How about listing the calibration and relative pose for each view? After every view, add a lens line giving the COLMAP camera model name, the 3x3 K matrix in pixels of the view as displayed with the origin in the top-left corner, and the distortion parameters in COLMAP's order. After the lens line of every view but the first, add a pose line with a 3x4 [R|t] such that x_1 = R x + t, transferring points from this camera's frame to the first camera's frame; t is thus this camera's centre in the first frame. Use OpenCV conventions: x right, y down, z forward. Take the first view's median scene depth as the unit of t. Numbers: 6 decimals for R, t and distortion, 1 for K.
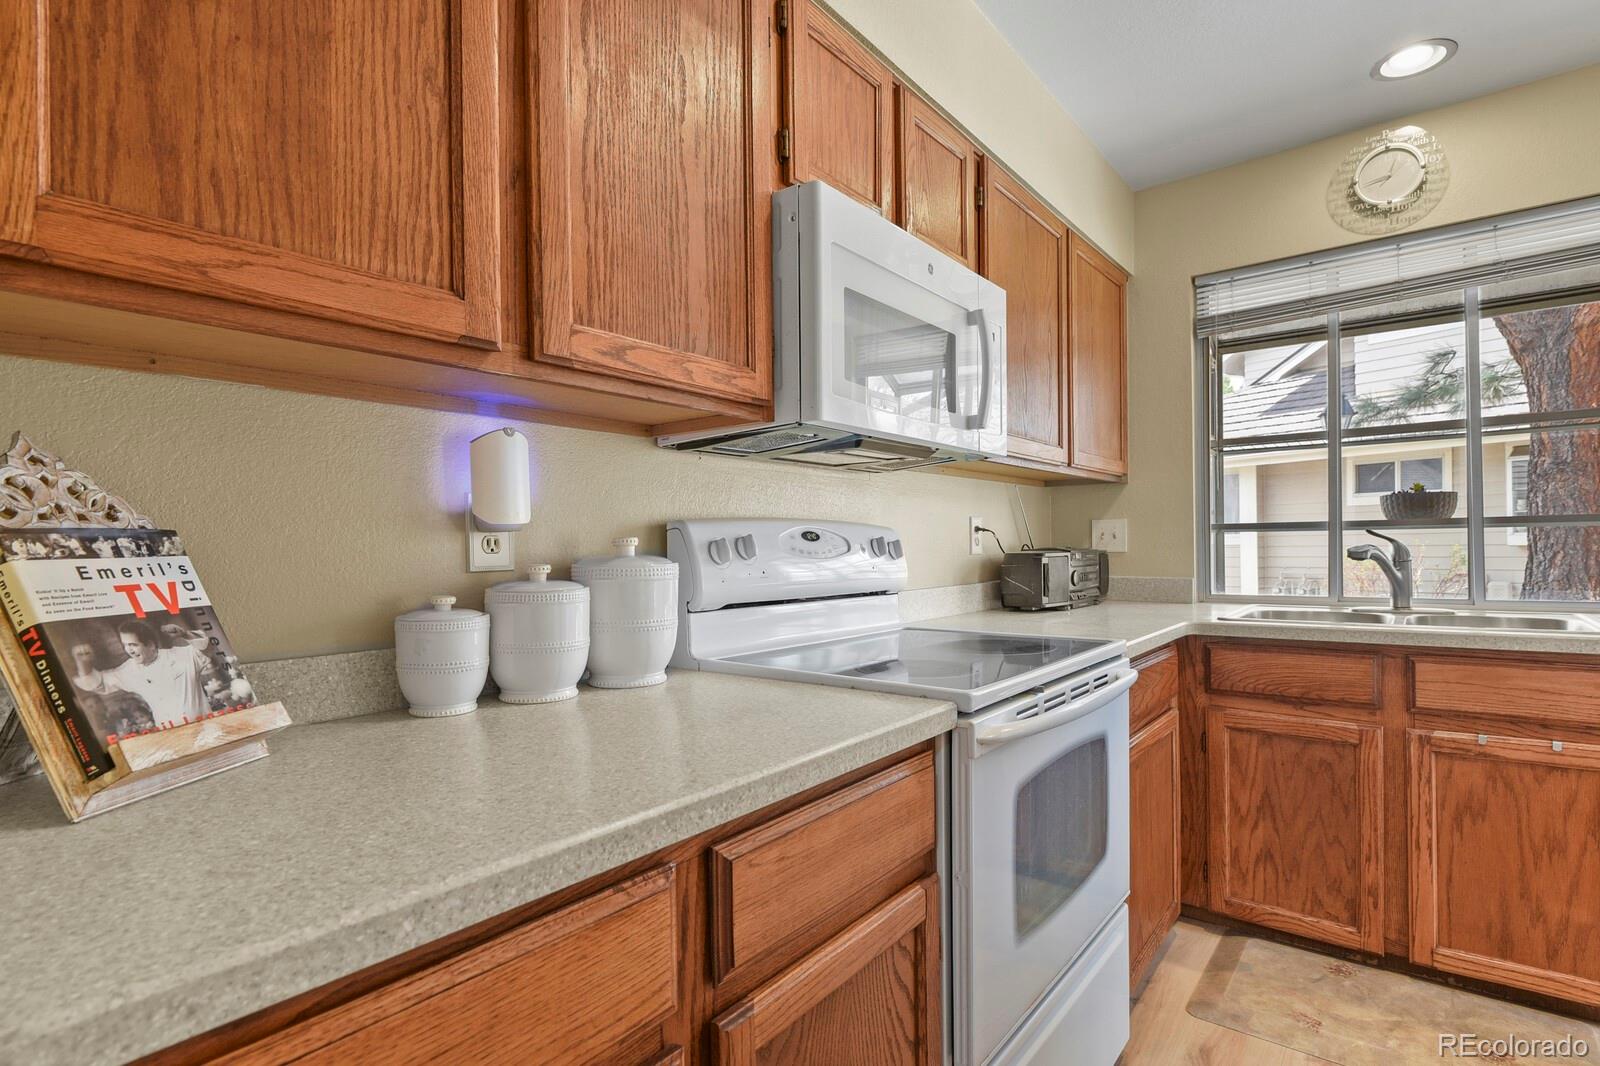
lens RADIAL K [[774.4, 0, 805.3], [0, 774.4, 538.7], [0, 0, 1]] dist [-0.006687, -0.001381]
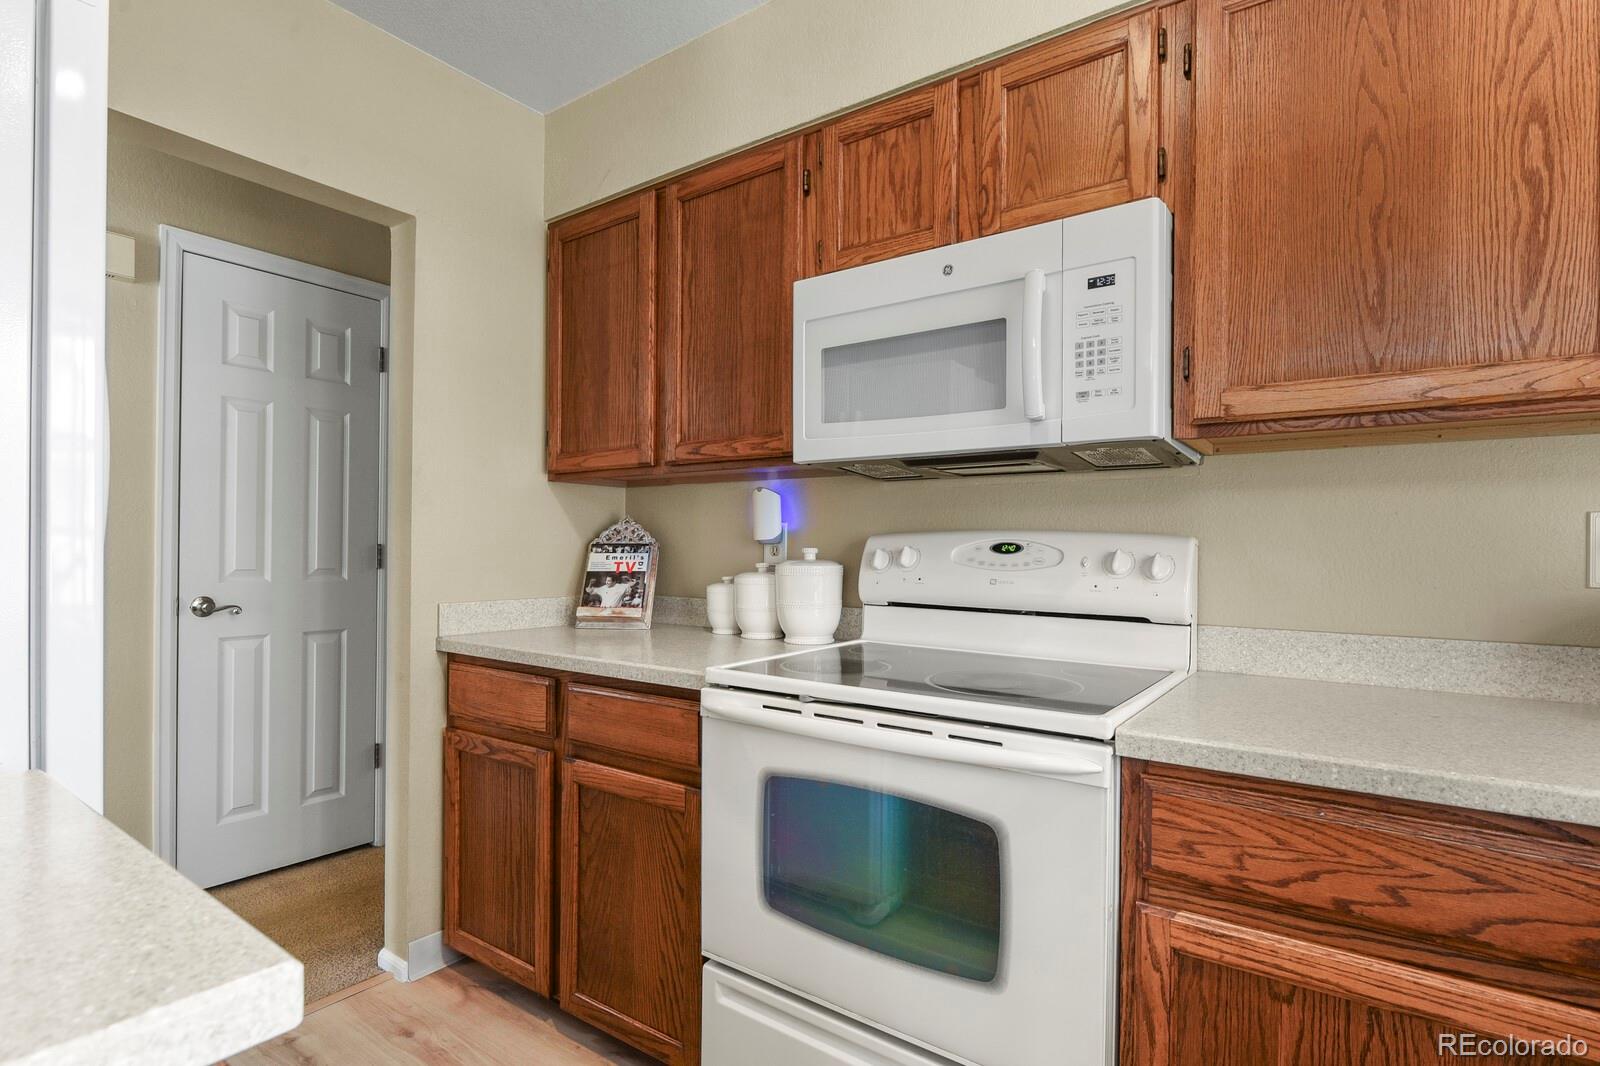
lens RADIAL K [[774.4, 0, 800.9], [0, 774.4, 538.1], [0, 0, 1]] dist [-0.006687, -0.001381]
pose [[0.056462, 0.008793, -0.998366, 1.929961], [0.004618, 0.999948, 0.009068, -0.051603], [0.998394, -0.005122, 0.056419, 1.339250]]
